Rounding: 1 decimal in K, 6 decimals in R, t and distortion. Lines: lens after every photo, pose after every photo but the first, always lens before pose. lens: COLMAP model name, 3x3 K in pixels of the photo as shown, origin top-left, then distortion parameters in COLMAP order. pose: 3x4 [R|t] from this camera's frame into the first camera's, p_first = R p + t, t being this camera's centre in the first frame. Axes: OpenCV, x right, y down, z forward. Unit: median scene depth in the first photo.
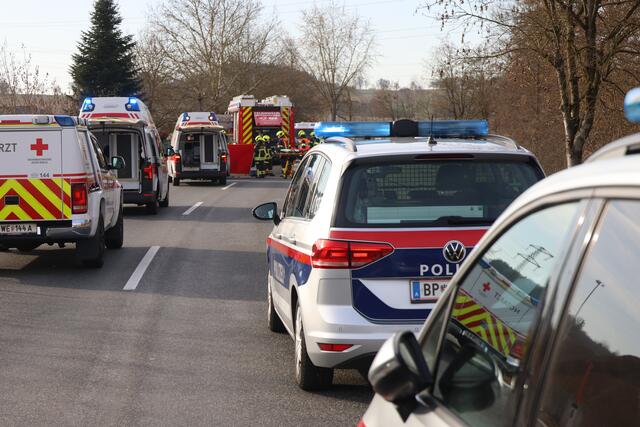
lens RADIAL K [[1602.1, 0, 320.0], [0, 1602.1, 213.5], [0, 0, 1]] dist [-0.005803, -0.017042]
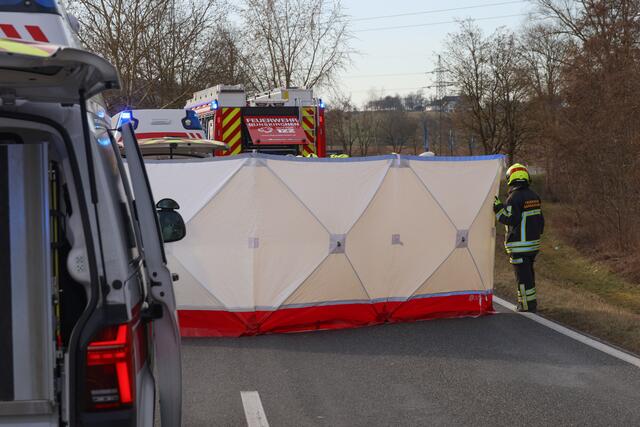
lens RADIAL K [[1602.1, 0, 320.0], [0, 1602.1, 213.5], [0, 0, 1]] dist [-0.005803, -0.017042]
pose [[0.996391, -0.008688, 0.084436, -0.060183], [0.010468, 0.999732, -0.020660, -0.023165], [-0.084233, 0.021469, 0.996215, 0.501650]]
